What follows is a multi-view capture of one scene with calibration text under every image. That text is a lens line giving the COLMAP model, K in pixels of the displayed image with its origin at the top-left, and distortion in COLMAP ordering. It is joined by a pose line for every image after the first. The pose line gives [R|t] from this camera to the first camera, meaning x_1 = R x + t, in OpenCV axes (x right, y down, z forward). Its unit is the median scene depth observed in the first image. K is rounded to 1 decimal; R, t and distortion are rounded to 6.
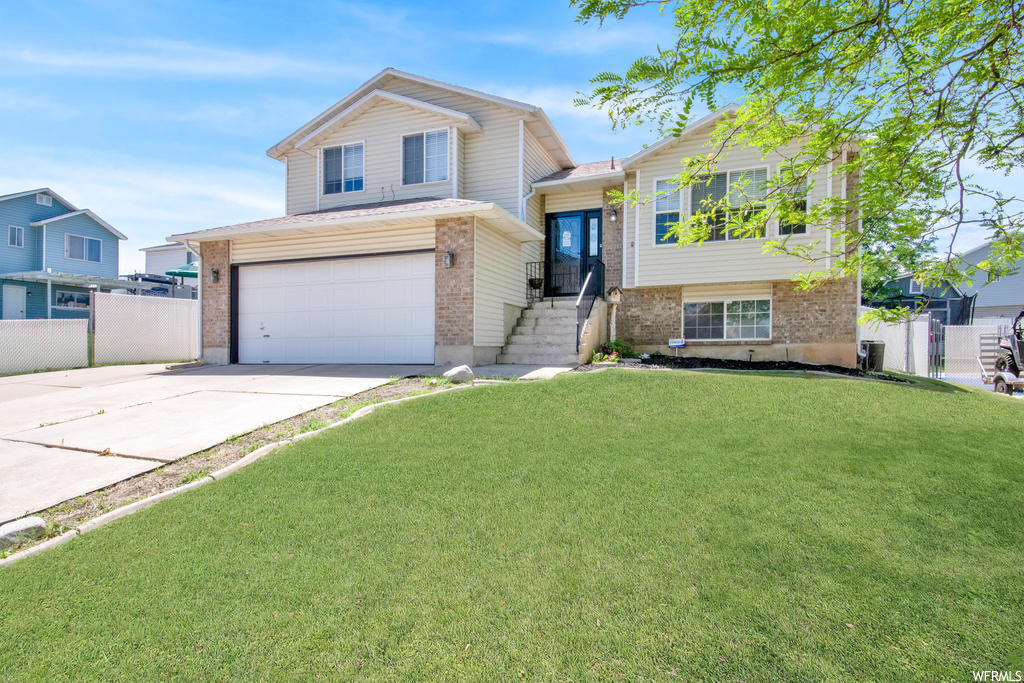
lens RADIAL K [[525.4, 0, 512.0], [0, 525.4, 341.5], [0, 0, 1]] dist [-0.037997, -0.000196]
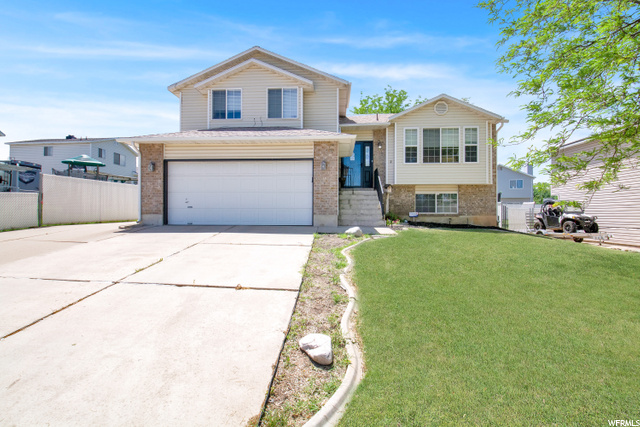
lens RADIAL K [[295.9, 0, 320.0], [0, 295.9, 213.5], [0, 0, 1]] dist [-0.030065, -0.000224]
pose [[0.964933, 0.012808, 0.262183, -0.297093], [-0.014391, 0.999888, 0.004119, -0.000713], [-0.262100, -0.007747, 0.965010, 0.046131]]
